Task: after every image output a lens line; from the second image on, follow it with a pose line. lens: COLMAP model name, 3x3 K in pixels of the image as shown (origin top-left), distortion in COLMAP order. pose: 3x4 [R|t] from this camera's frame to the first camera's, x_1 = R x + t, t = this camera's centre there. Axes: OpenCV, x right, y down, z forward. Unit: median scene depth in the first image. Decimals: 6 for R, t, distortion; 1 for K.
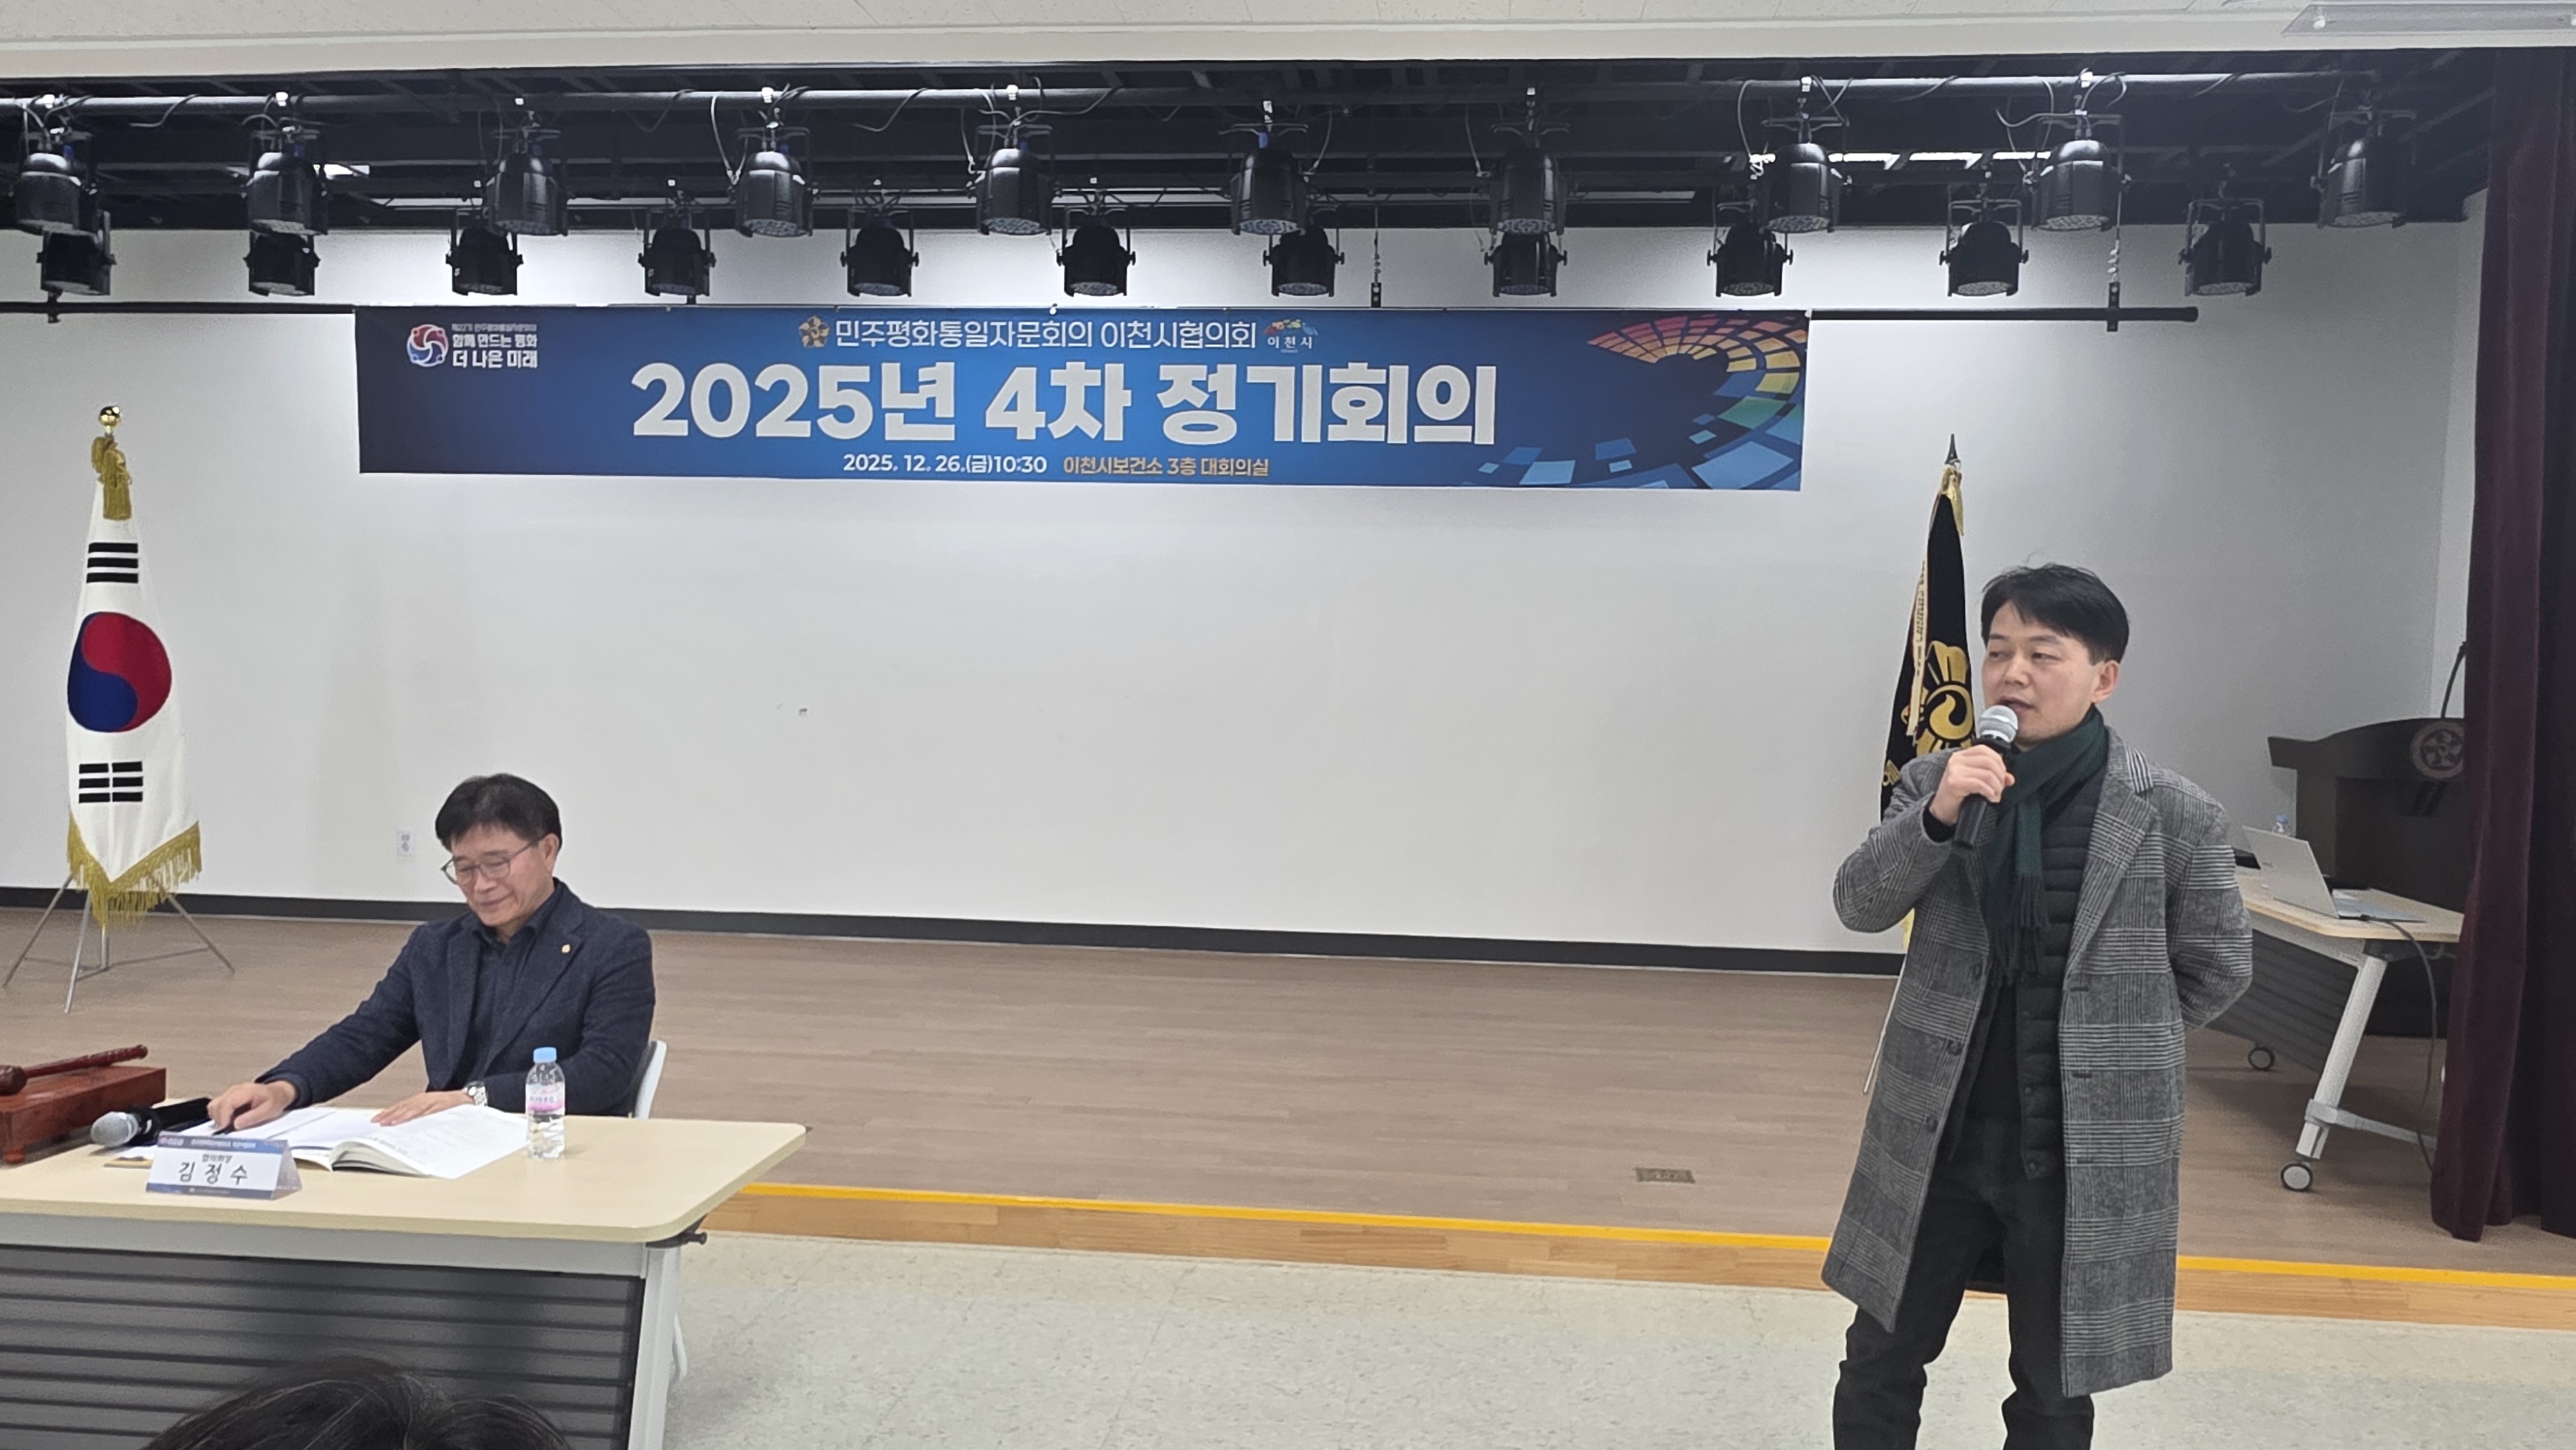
lens RADIAL K [[1703.9, 0, 1306.9], [0, 1703.9, 783.0], [0, 0, 1]] dist [0.001013, 0.007944]
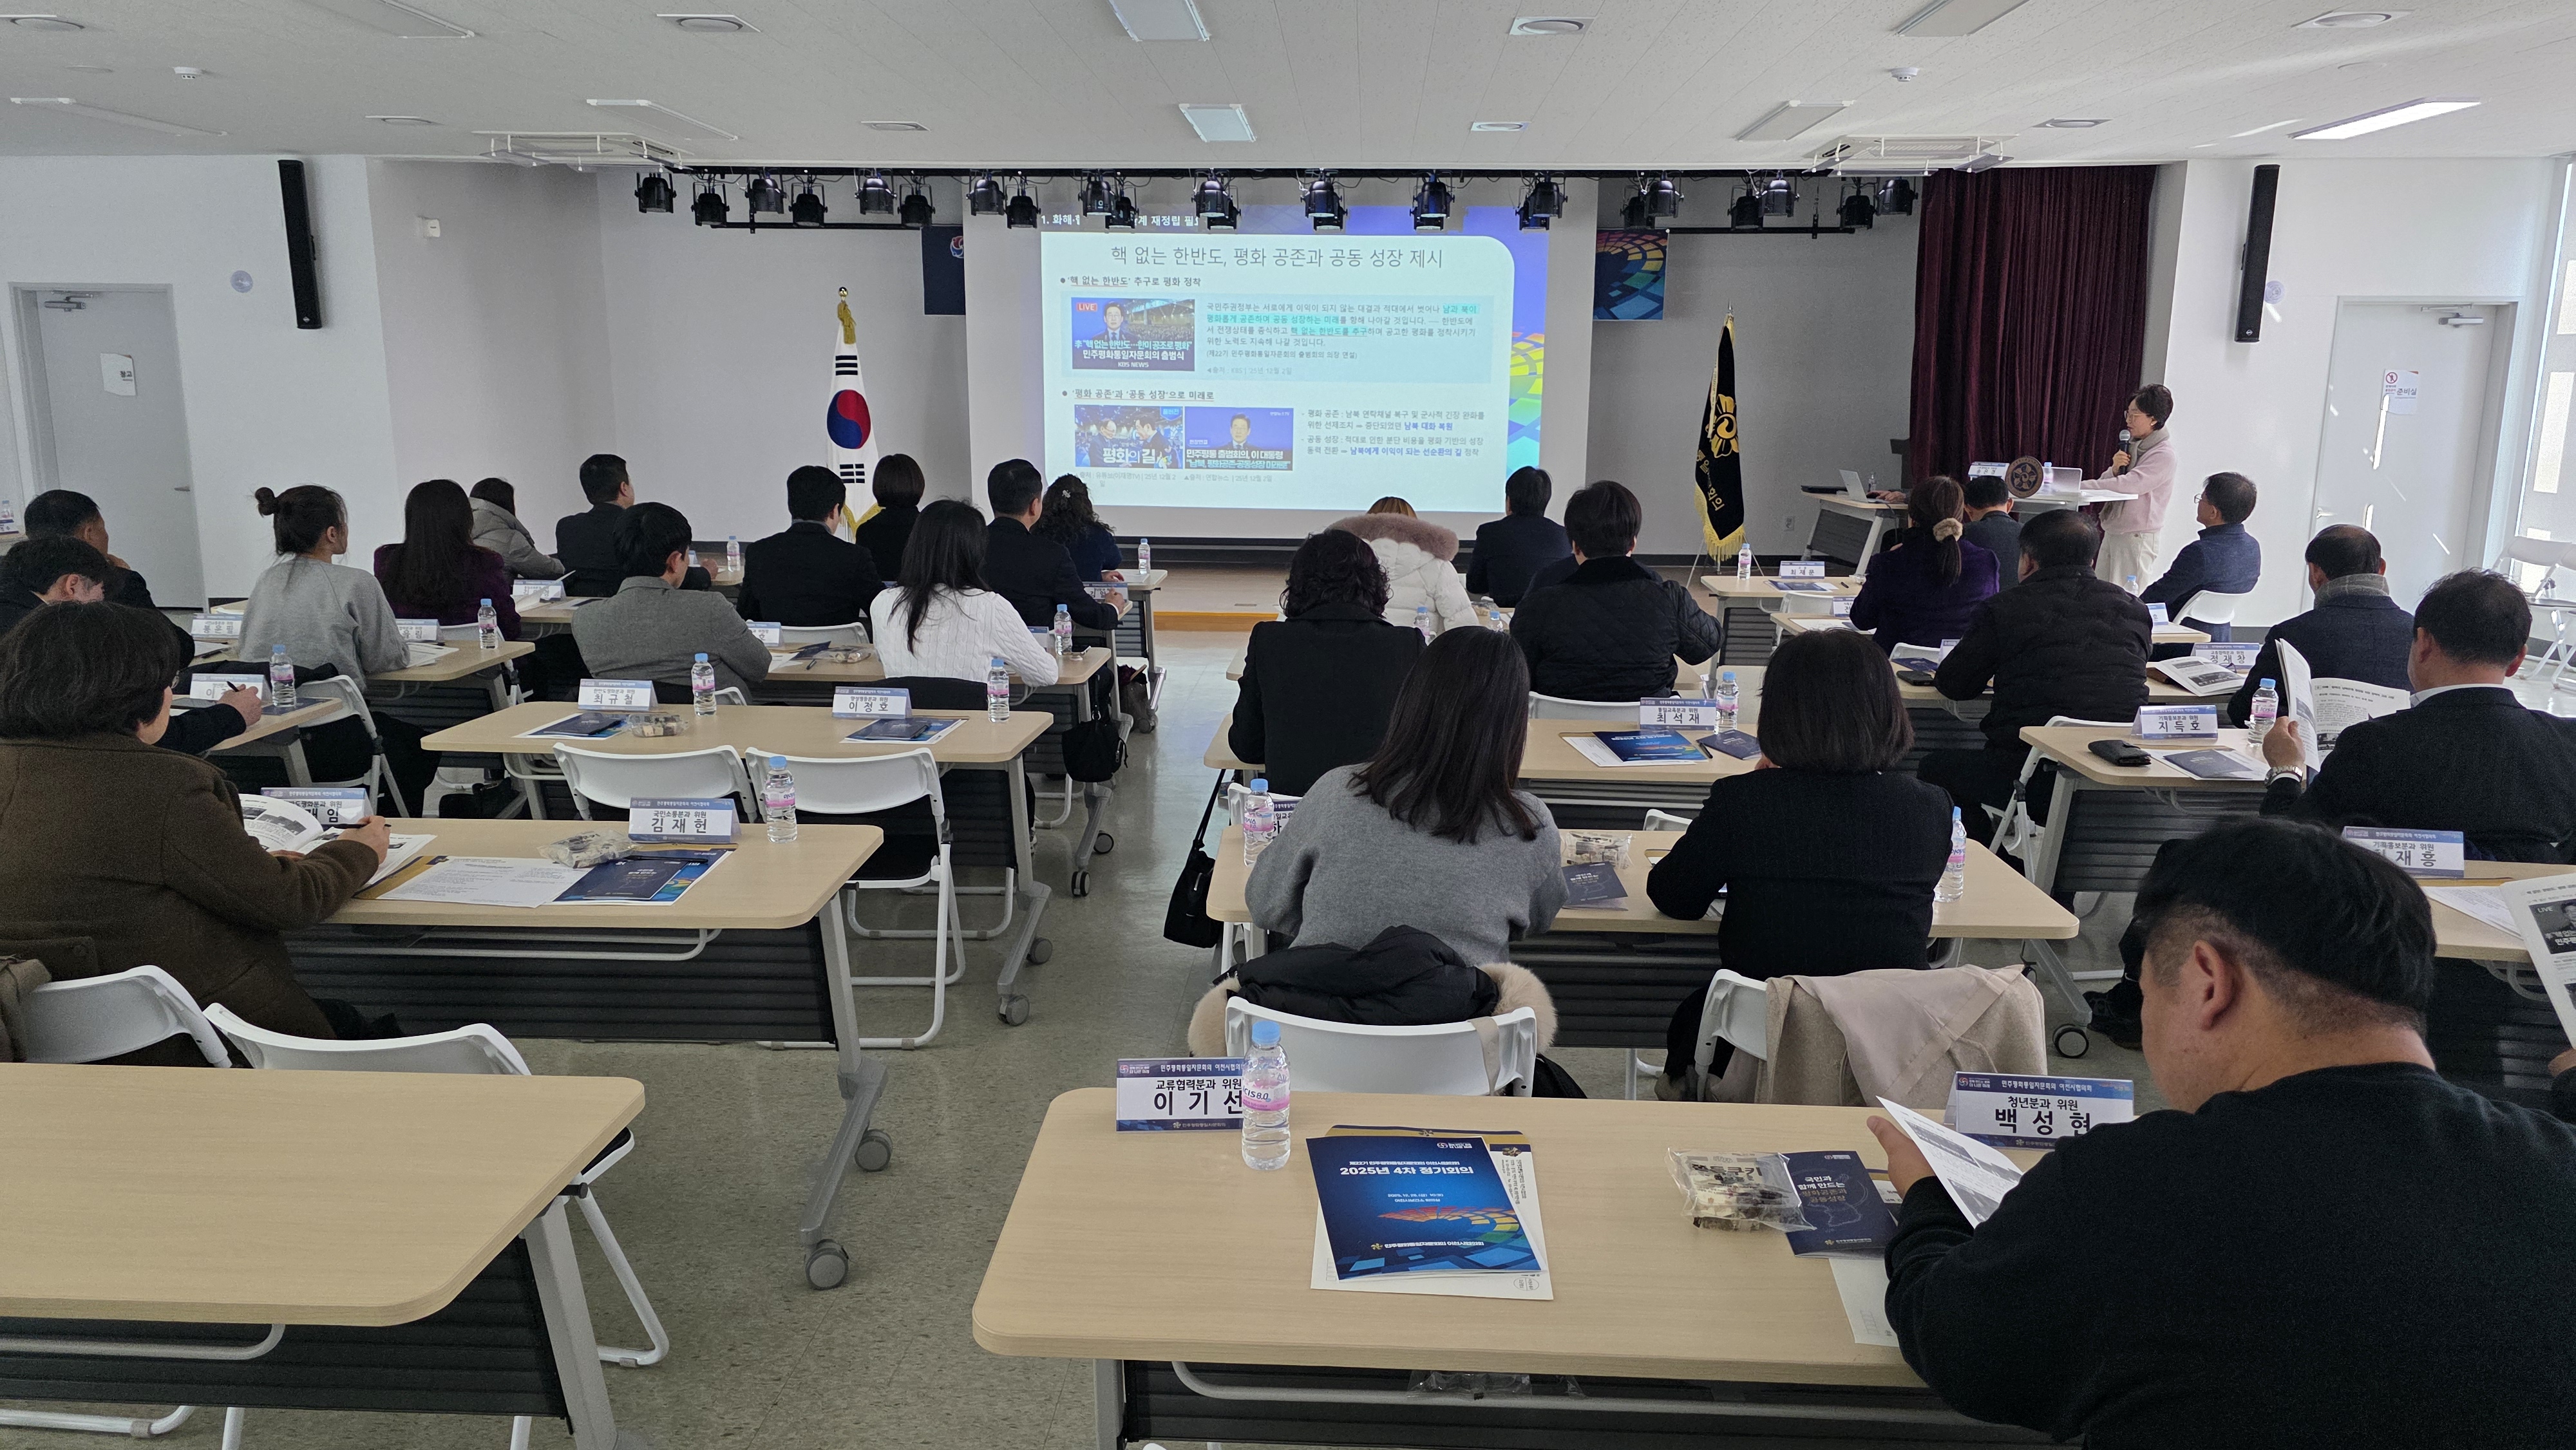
lens RADIAL K [[1669.9, 0, 1288.0], [0, 1669.9, 725.0], [0, 0, 1]] dist [0.067733, -0.075649]
pose [[0.998702, -0.021041, 0.046393, -0.261898], [0.015917, 0.994003, 0.108189, 0.085783], [-0.048392, -0.107310, 0.993047, -1.028006]]
